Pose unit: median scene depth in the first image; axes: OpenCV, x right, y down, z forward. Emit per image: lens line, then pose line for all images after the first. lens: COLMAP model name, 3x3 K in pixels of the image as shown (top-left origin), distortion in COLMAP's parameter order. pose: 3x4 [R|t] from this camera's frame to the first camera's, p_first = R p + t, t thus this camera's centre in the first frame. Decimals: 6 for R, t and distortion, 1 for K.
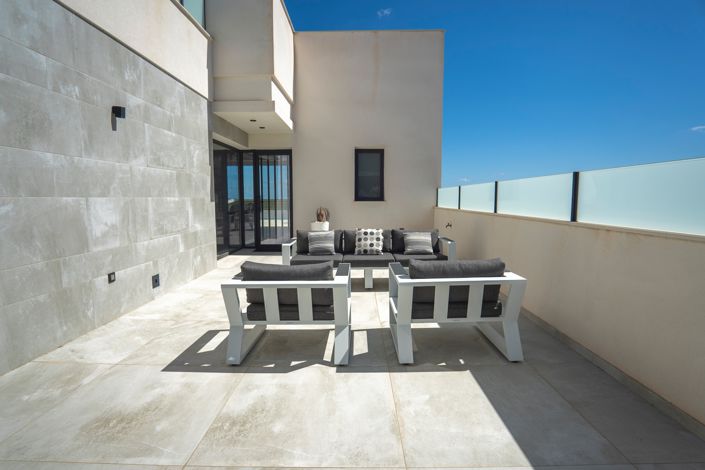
lens RADIAL K [[359.9, 0, 352.5], [0, 359.9, 235.0], [0, 0, 1]] dist [-0.023016, 0.000539]
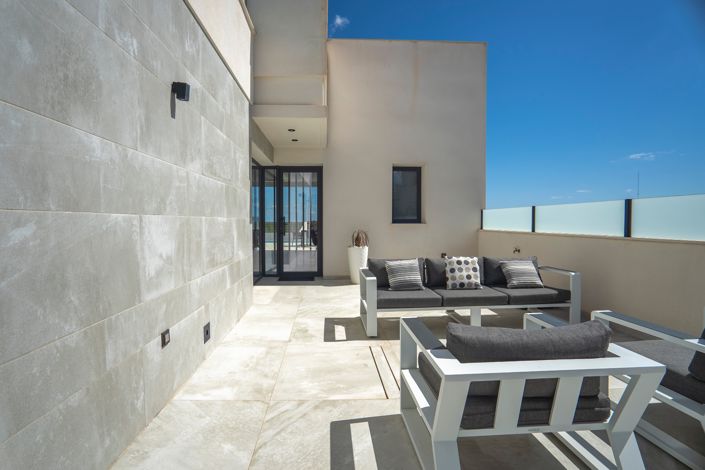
lens RADIAL K [[350.6, 0, 352.5], [0, 350.6, 235.0], [0, 0, 1]] dist [-0.023254, -0.000112]
pose [[0.997818, -0.001097, 0.066023, -0.345895], [0.005215, 0.998048, -0.062236, -0.024988], [-0.065826, 0.062444, 0.995875, 0.306240]]
